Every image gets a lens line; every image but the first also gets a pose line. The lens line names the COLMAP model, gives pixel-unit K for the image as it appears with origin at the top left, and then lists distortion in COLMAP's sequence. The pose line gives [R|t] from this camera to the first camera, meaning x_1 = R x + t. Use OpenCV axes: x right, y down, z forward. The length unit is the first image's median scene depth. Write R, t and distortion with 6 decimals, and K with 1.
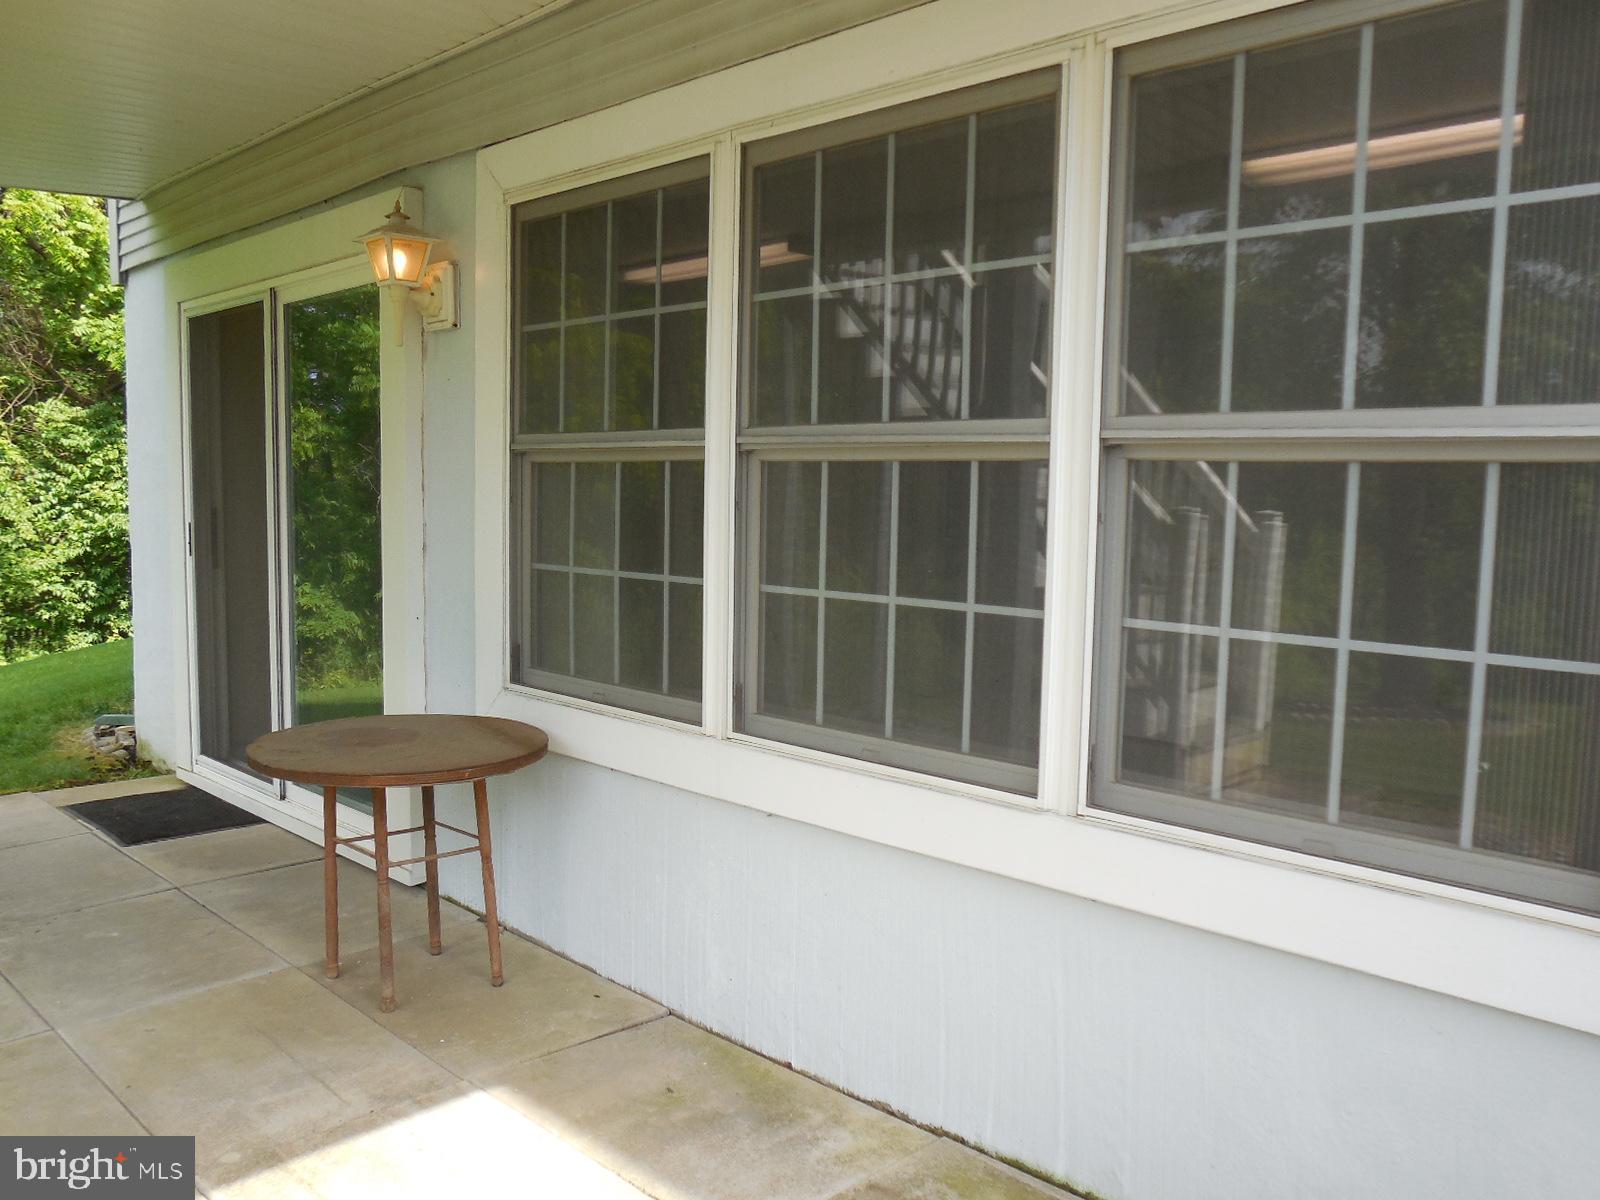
lens RADIAL K [[1228.1, 0, 800.0], [0, 1228.1, 600.0], [0, 0, 1]] dist [-0.041249, 0.000838]
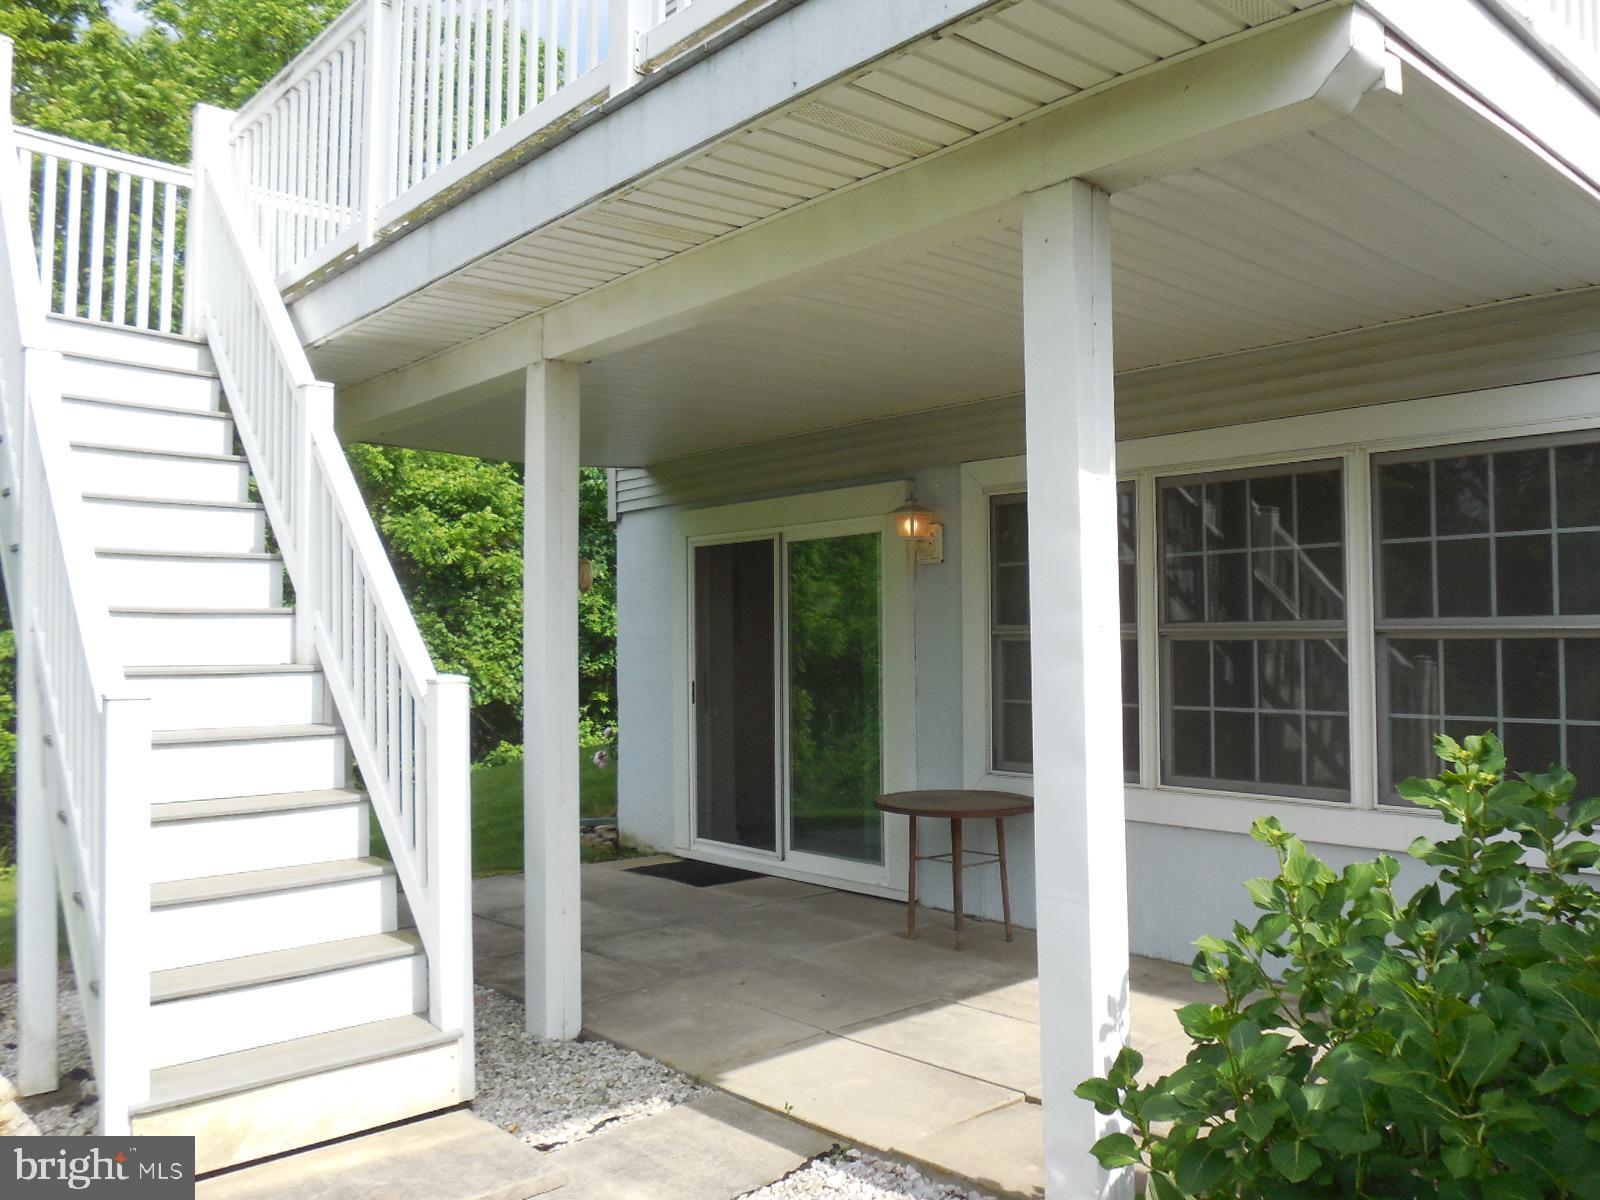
lens RADIAL K [[1224.5, 0, 800.0], [0, 1224.5, 600.0], [0, 0, 1]] dist [-0.055960, 0.035936]
pose [[0.996926, -0.023978, -0.074587, -0.460121], [0.014458, 0.991969, -0.125656, 0.053674], [0.077001, 0.124191, 0.989266, -0.911685]]
